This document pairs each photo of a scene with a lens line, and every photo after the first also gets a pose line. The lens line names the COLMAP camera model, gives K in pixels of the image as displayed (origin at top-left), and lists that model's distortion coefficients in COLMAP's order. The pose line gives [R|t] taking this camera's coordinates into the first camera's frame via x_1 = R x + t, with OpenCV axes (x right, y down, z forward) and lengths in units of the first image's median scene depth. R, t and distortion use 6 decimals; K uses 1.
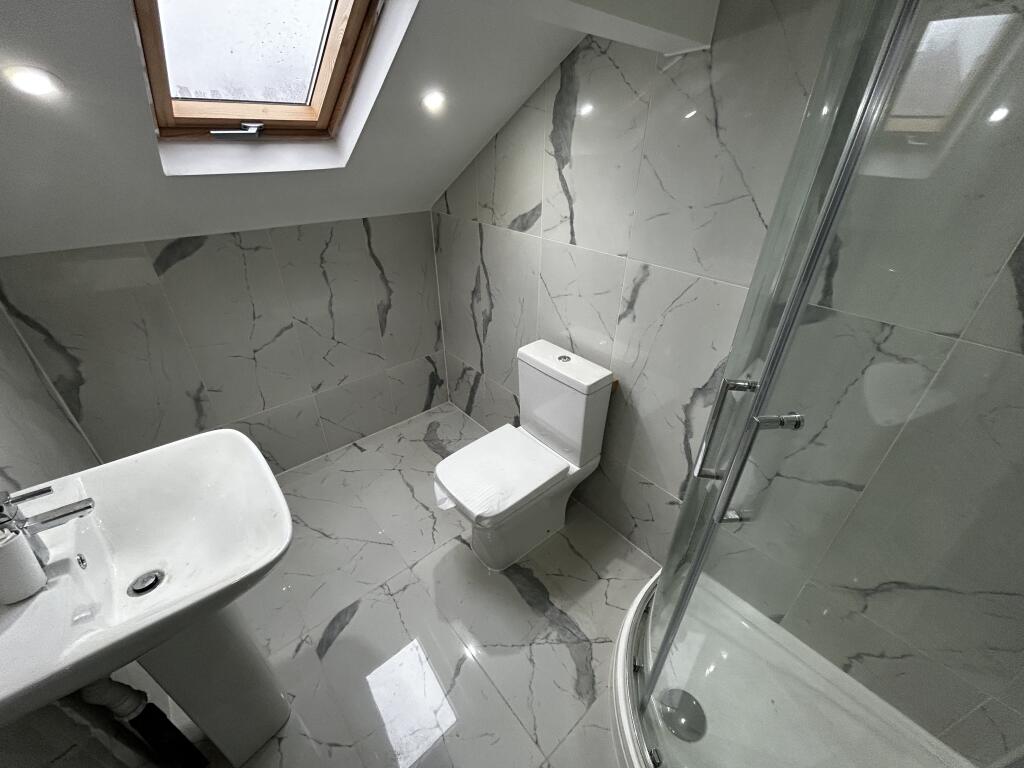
lens RADIAL K [[411.6, 0, 510.2], [0, 411.6, 384.7], [0, 0, 1]] dist [-0.002973, -0.000291]
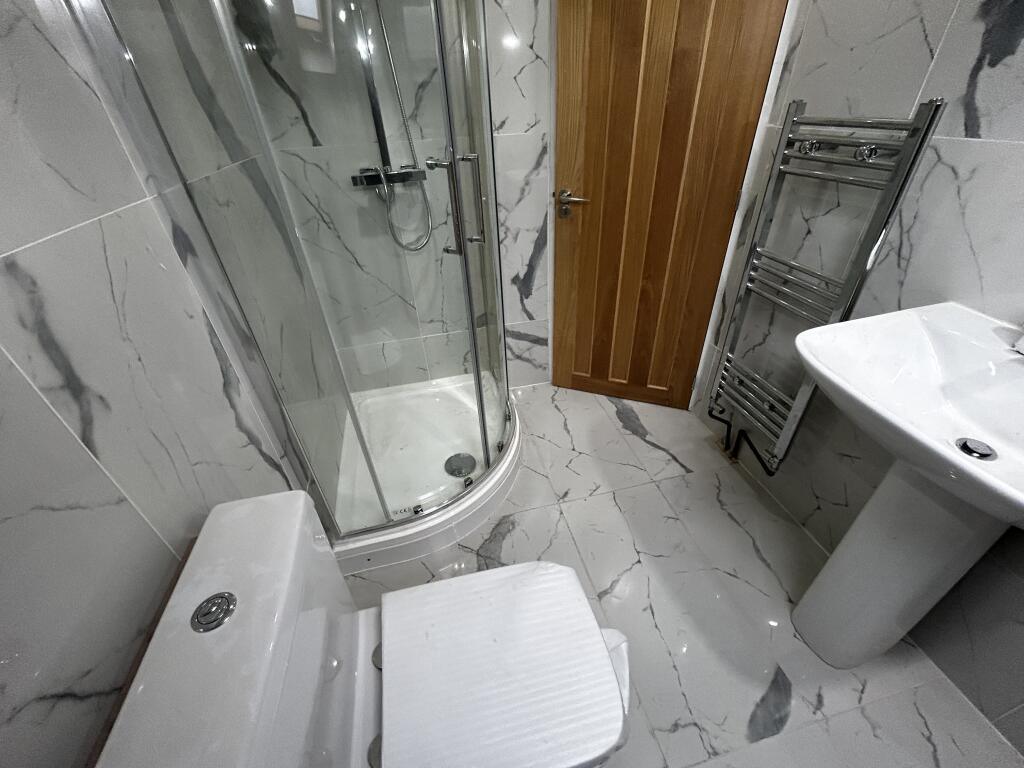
lens RADIAL K [[411.6, 0, 510.2], [0, 411.6, 384.7], [0, 0, 1]] dist [-0.002973, -0.000291]
pose [[-0.886358, -0.240549, 0.395609, -0.179100], [0.268386, 0.429310, 0.862358, -0.397863], [-0.377278, 0.870534, -0.315962, 0.970778]]
